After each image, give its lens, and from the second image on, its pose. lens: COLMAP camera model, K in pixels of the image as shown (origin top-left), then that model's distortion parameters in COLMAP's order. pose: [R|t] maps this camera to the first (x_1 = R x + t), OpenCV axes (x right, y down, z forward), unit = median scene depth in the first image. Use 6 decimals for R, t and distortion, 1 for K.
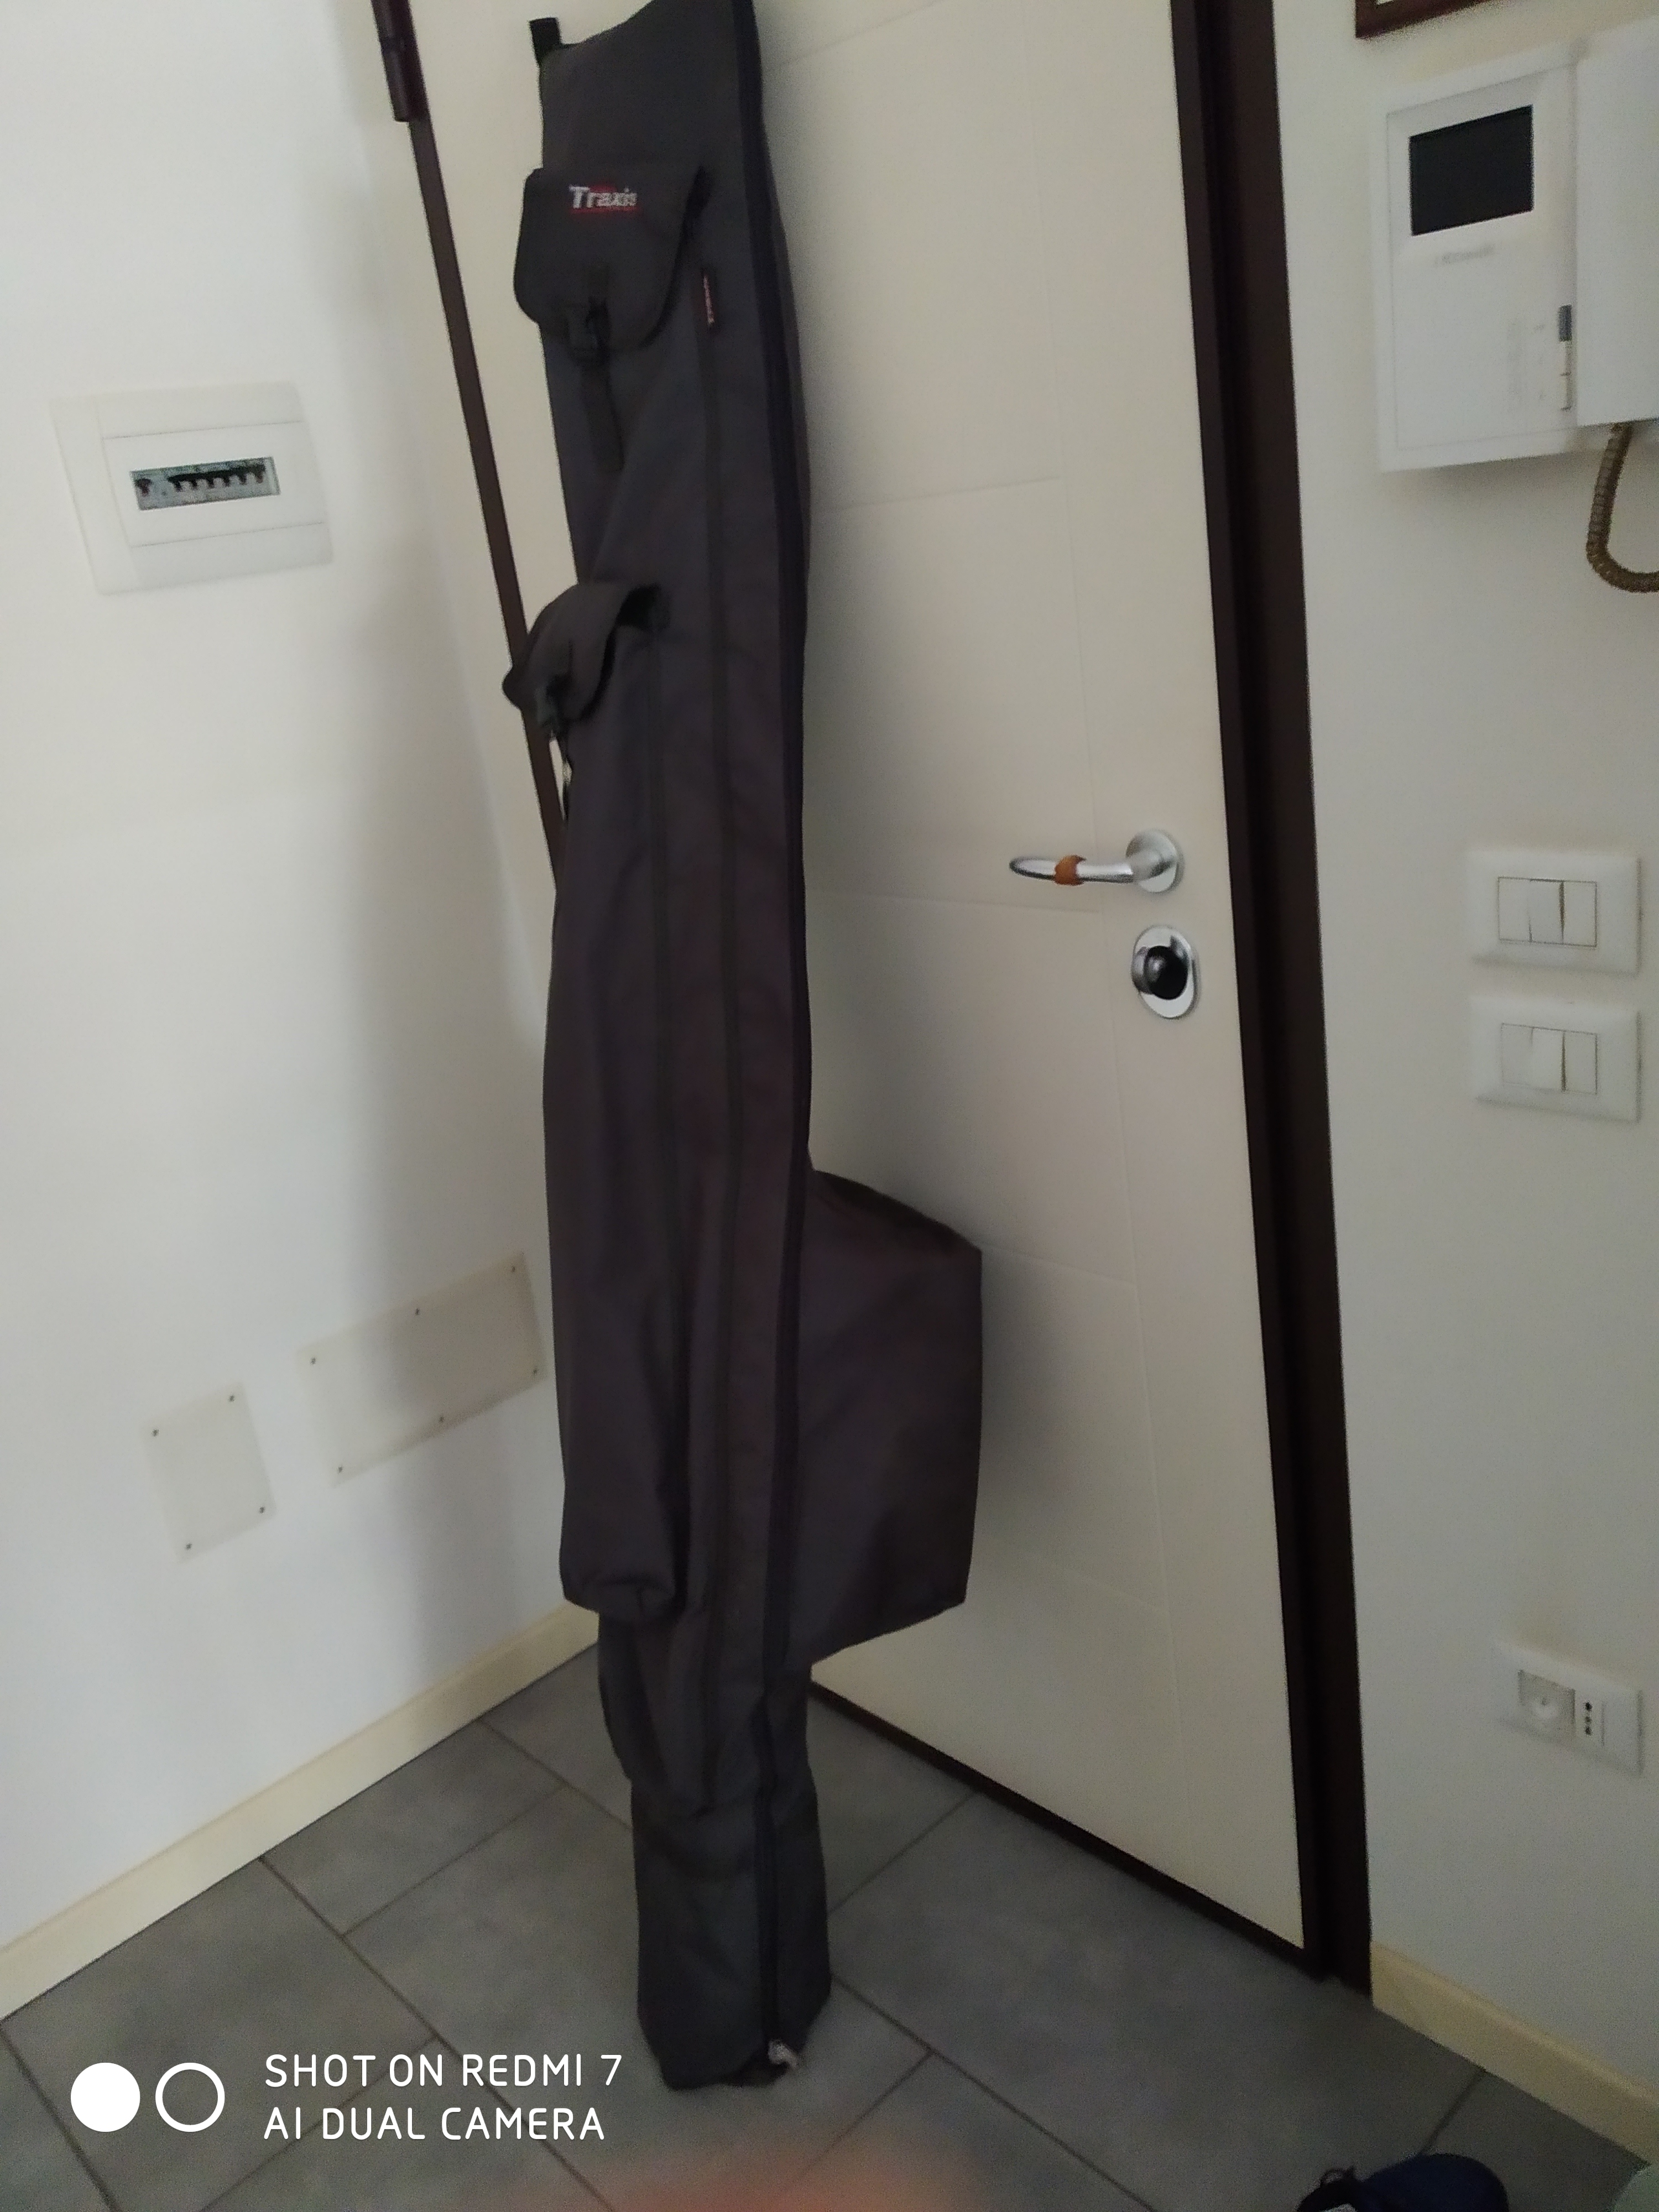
lens RADIAL K [[1775.7, 0, 829.5], [0, 1775.7, 1106.0], [0, 0, 1]] dist [0.002060, 0.002320]
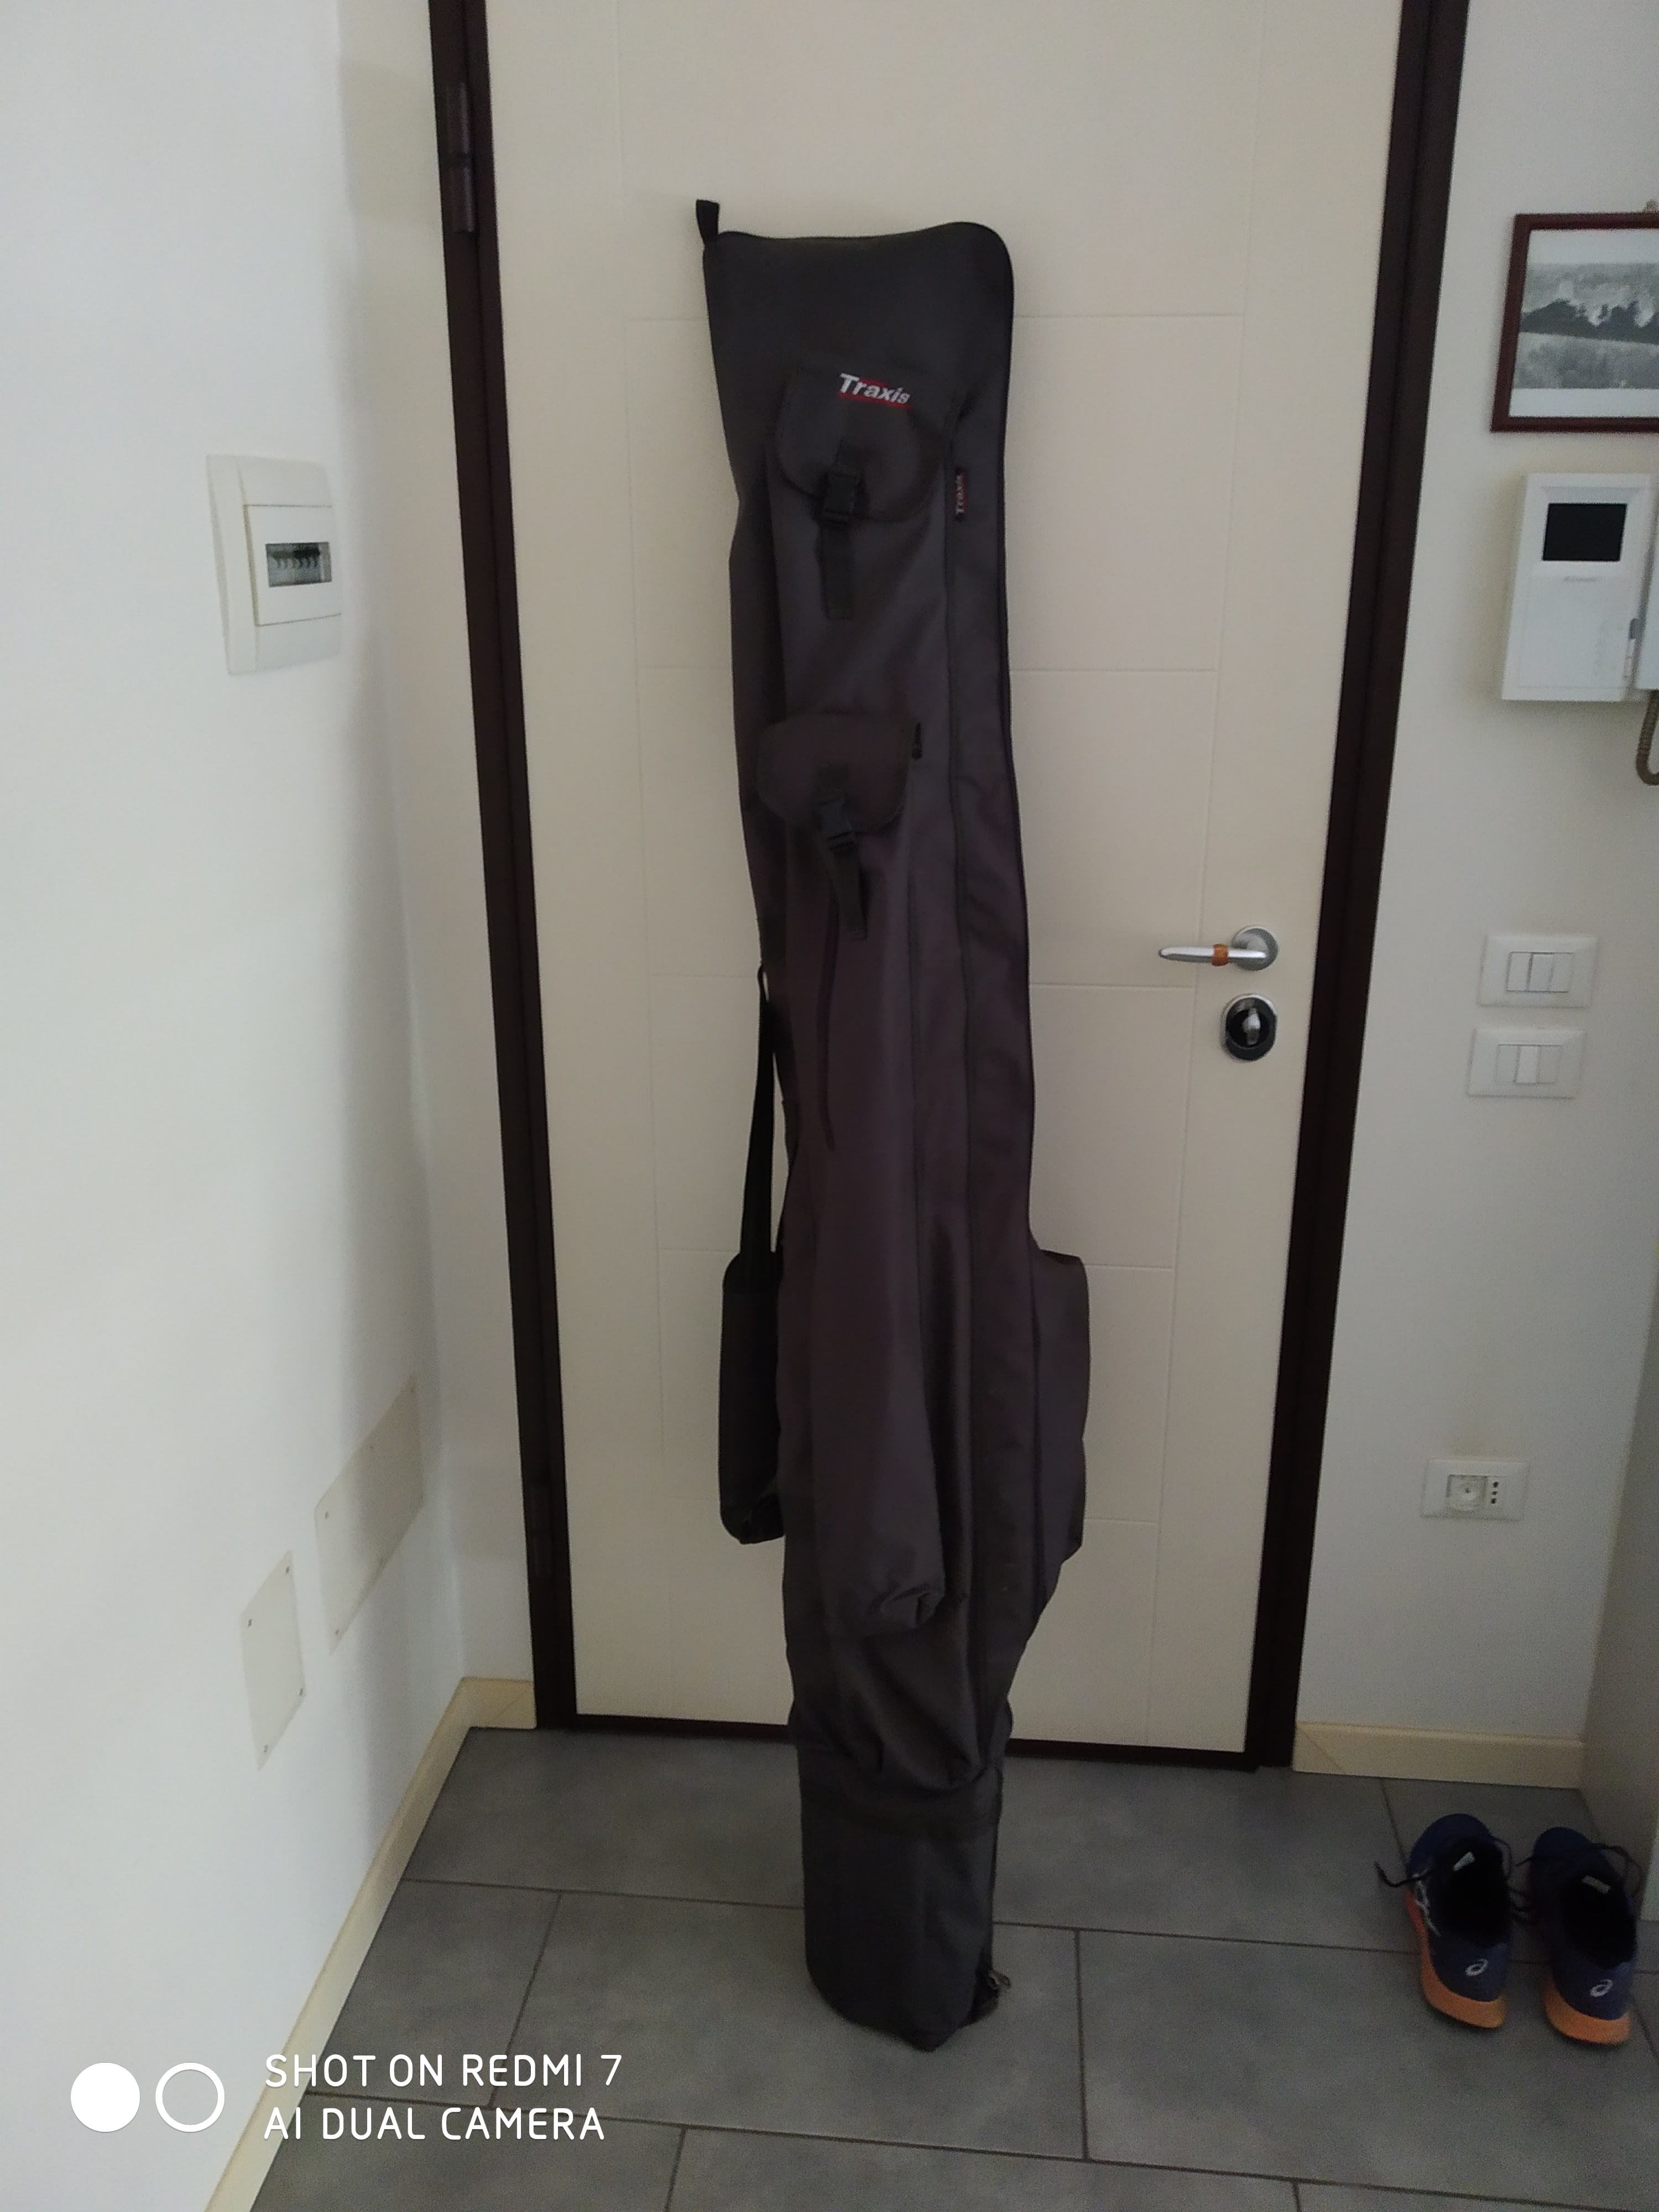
lens RADIAL K [[1747.7, 0, 829.5], [0, 1747.7, 1106.0], [0, 0, 1]] dist [0.003726, -0.009767]
pose [[0.747413, -0.073616, 0.660269, -0.951147], [0.111840, 0.993600, -0.015820, -0.029580], [-0.654879, 0.085668, 0.750863, 0.199644]]
